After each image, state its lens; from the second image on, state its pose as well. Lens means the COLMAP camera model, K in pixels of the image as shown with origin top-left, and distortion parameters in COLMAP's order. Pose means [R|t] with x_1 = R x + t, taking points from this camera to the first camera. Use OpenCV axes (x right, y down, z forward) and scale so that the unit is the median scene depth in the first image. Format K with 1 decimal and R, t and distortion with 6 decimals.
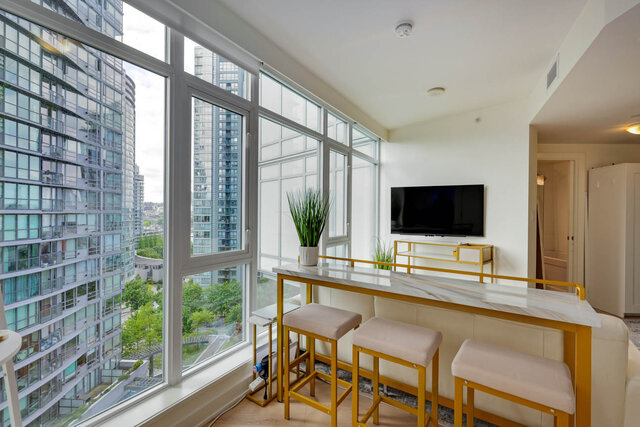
lens RADIAL K [[286.4, 0, 316.9], [0, 286.4, 213.5], [0, 0, 1]] dist [-0.001958, -0.000170]
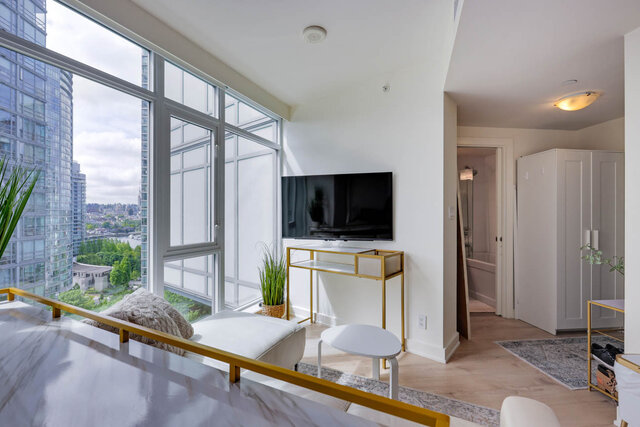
lens RADIAL K [[286.4, 0, 316.9], [0, 286.4, 213.5], [0, 0, 1]] dist [-0.001958, -0.000170]
pose [[0.991395, -0.007338, 0.130698, 0.244118], [0.007781, 0.999966, -0.002879, 0.008092], [-0.130672, 0.003871, 0.991418, 0.231264]]
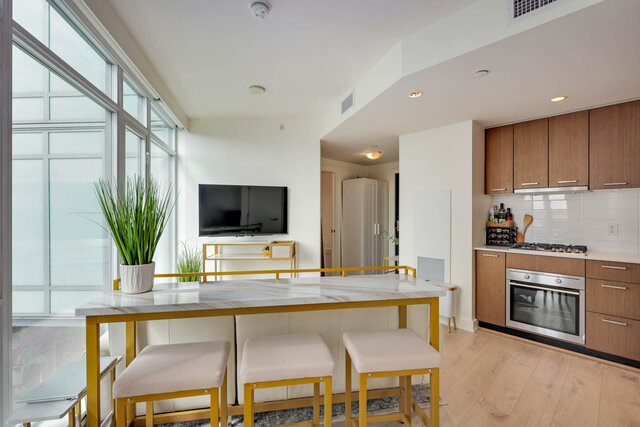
lens RADIAL K [[286.4, 0, 316.9], [0, 286.4, 213.5], [0, 0, 1]] dist [-0.001958, -0.000170]
pose [[0.709332, -0.006592, 0.704844, -0.102078], [0.005634, 0.999977, 0.003683, -0.001552], [-0.704853, 0.001358, 0.709353, 0.114669]]
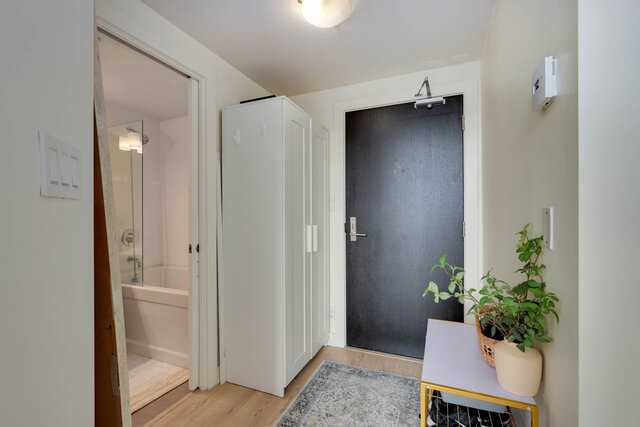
lens RADIAL K [[286.4, 0, 316.9], [0, 286.4, 213.5], [0, 0, 1]] dist [-0.001958, -0.000170]
pose [[0.370663, -0.009254, 0.928721, 0.541364], [0.007882, 0.999946, 0.006818, 0.028661], [-0.928734, 0.004793, 0.370716, 0.656158]]
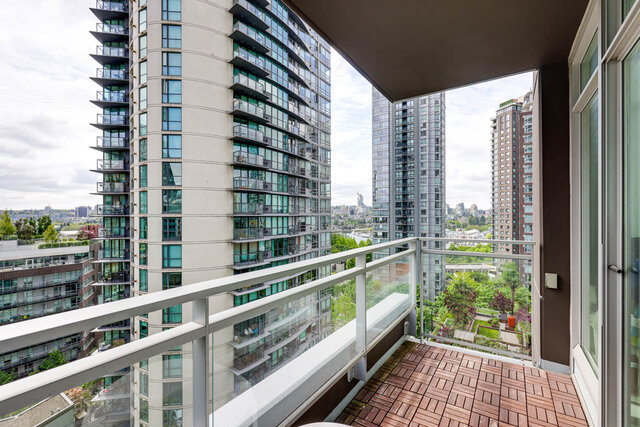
lens RADIAL K [[286.4, 0, 316.9], [0, 286.4, 213.5], [0, 0, 1]] dist [-0.001958, -0.000170]
pose [[0.845801, -0.010722, -0.533390, -0.758503], [0.008058, 0.999941, -0.007322, -0.006868], [0.533437, 0.001894, 0.845838, -0.592558]]
